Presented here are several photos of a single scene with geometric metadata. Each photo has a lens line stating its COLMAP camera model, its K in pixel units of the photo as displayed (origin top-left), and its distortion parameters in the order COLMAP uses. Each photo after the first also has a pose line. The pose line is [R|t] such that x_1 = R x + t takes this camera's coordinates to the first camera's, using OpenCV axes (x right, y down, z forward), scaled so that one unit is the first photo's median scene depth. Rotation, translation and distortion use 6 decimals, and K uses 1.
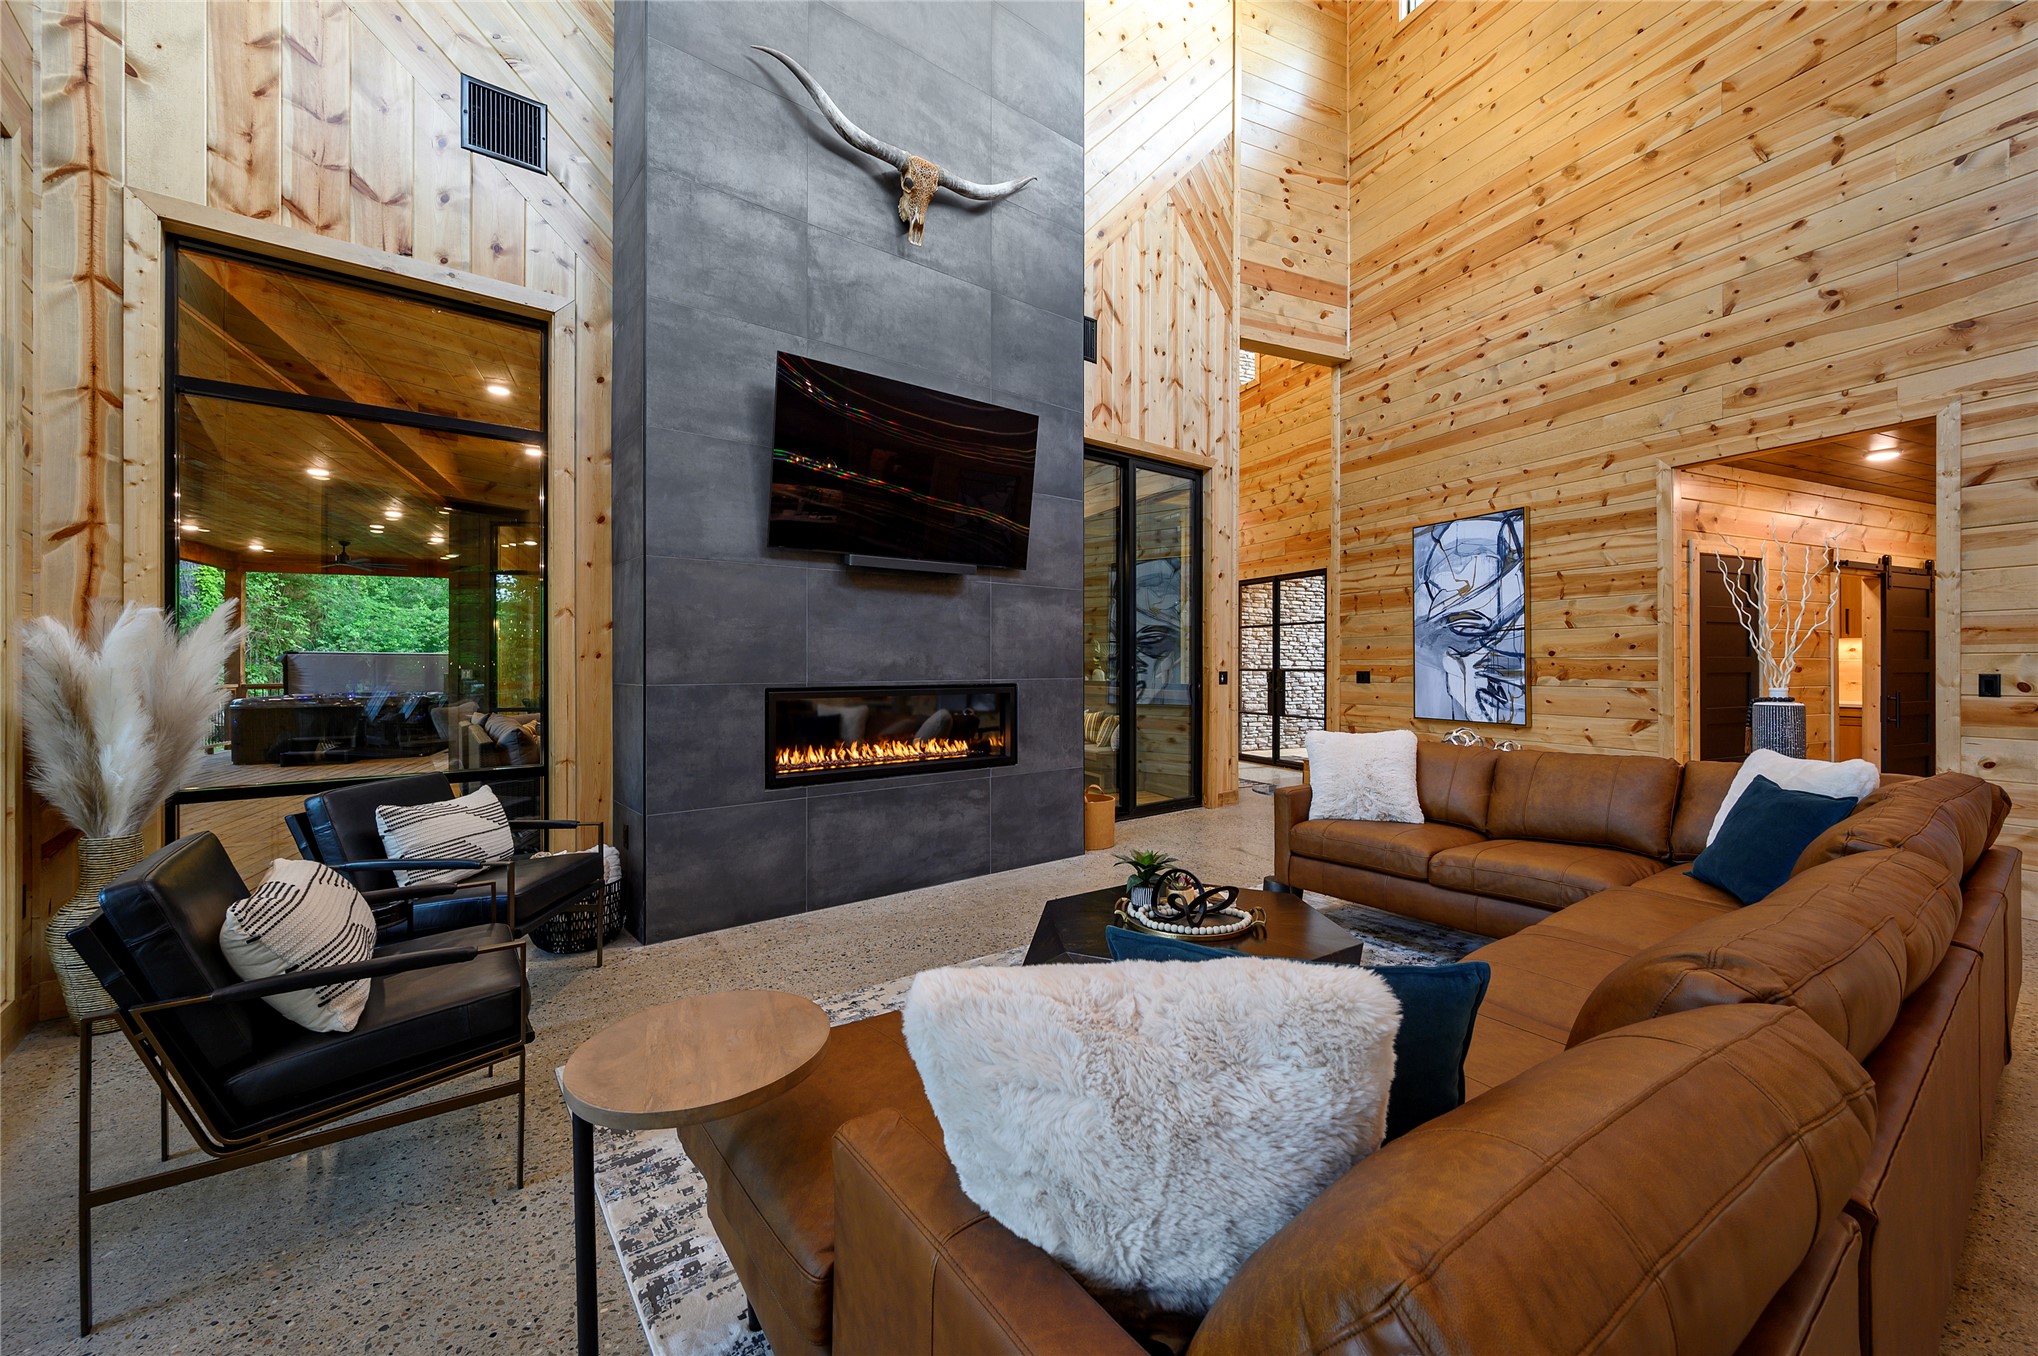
lens RADIAL K [[808.1, 0, 1019.3], [0, 808.1, 663.7], [0, 0, 1]] dist [-0.000938, -0.000002]
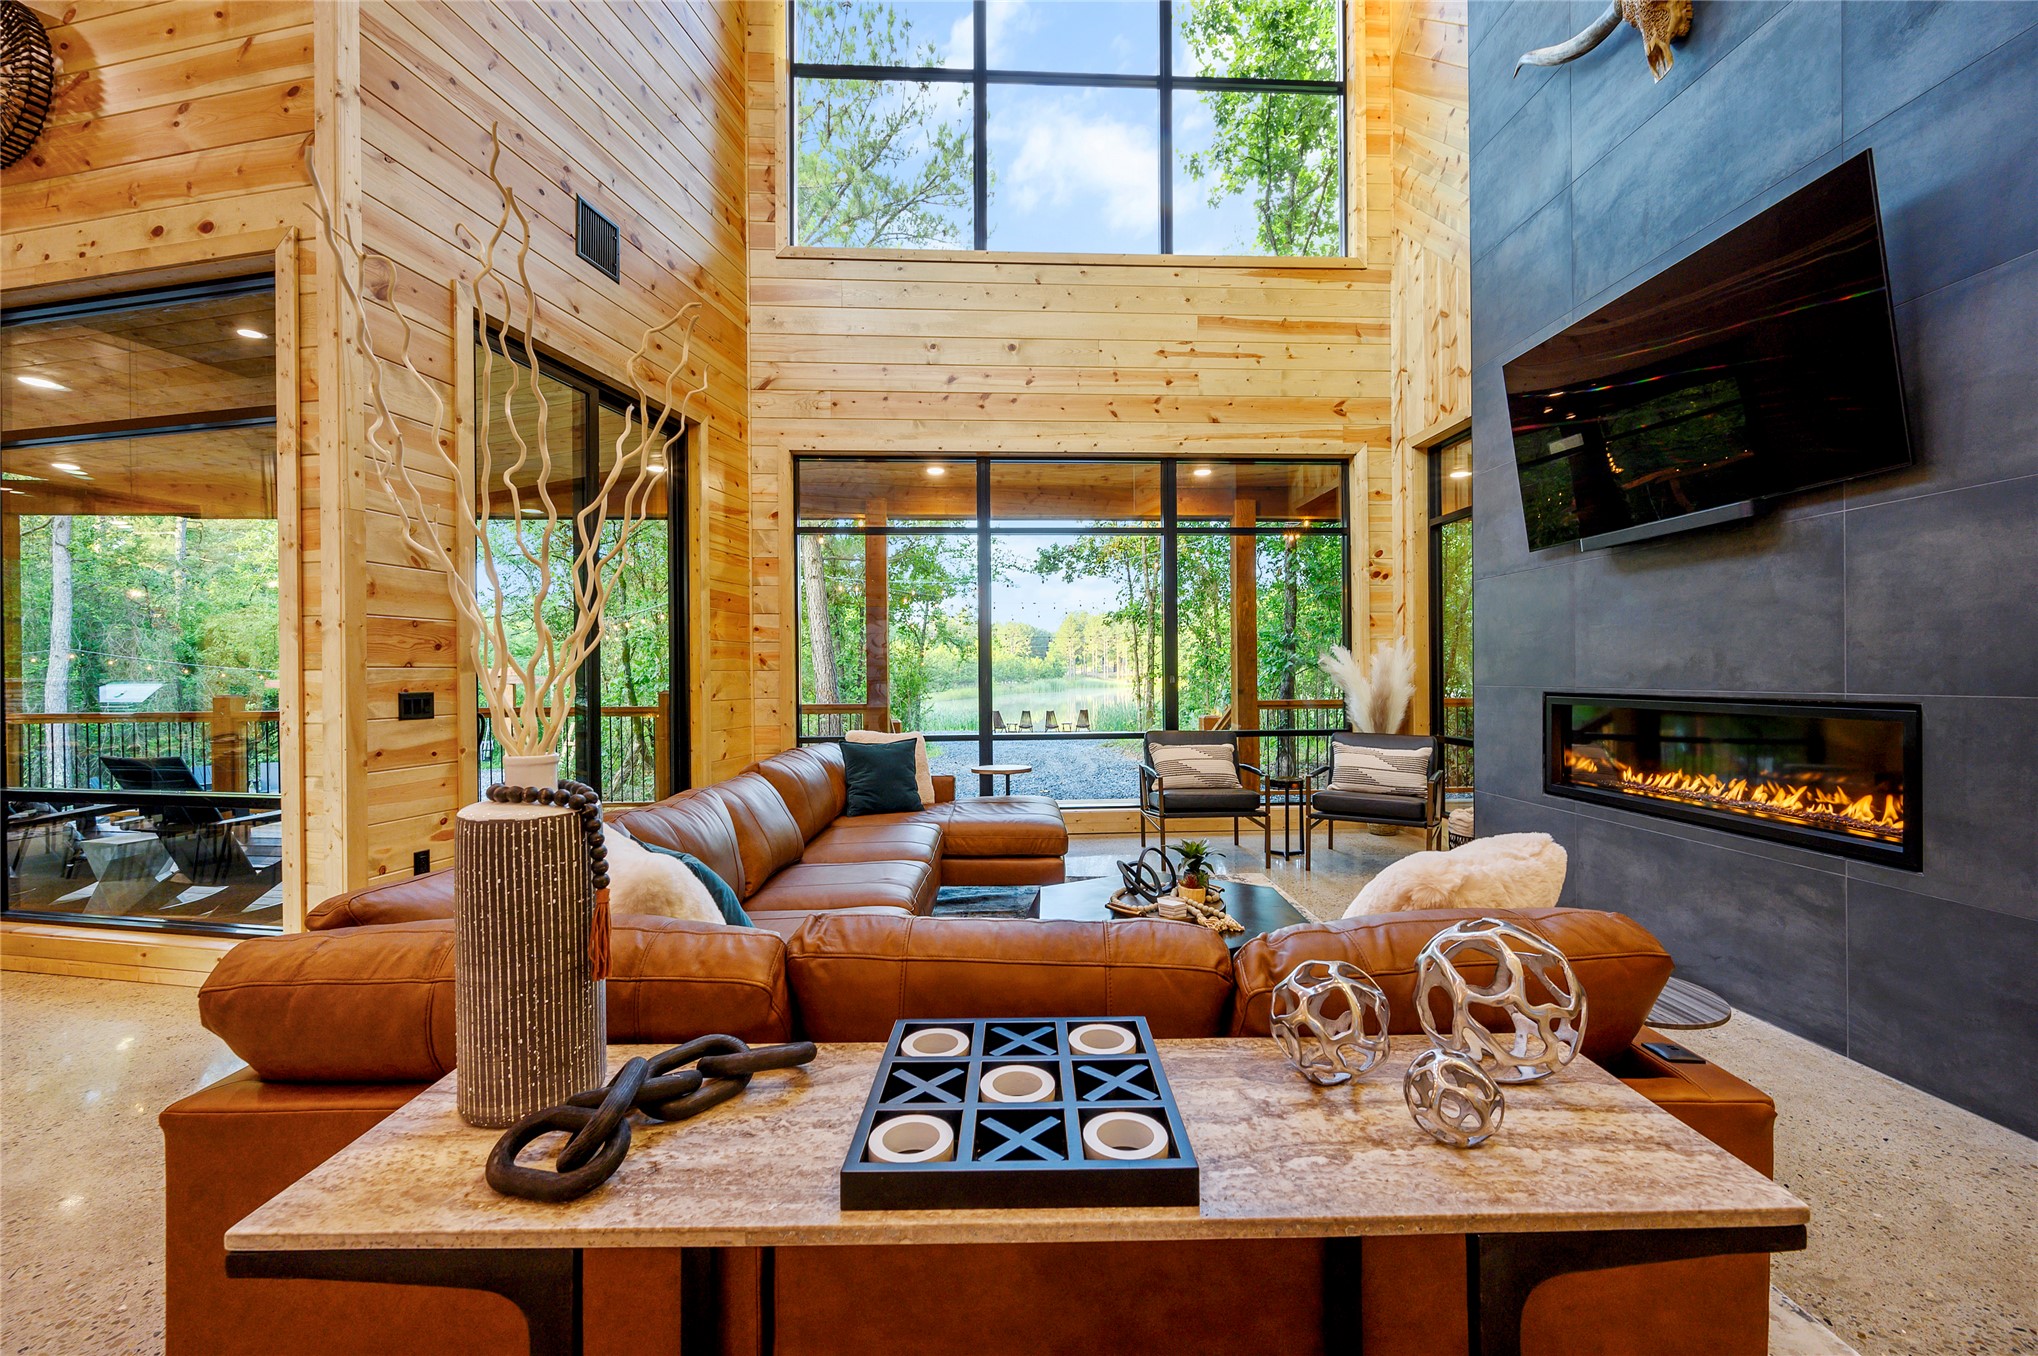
lens RADIAL K [[808.1, 0, 1017.6], [0, 808.1, 675.4], [0, 0, 1]] dist [-0.000938, -0.000002]
pose [[-0.591172, 0.004050, -0.806536, 0.739318], [0.006054, 0.999982, 0.000584, 0.004389], [0.806523, -0.004538, -0.591185, 0.904870]]
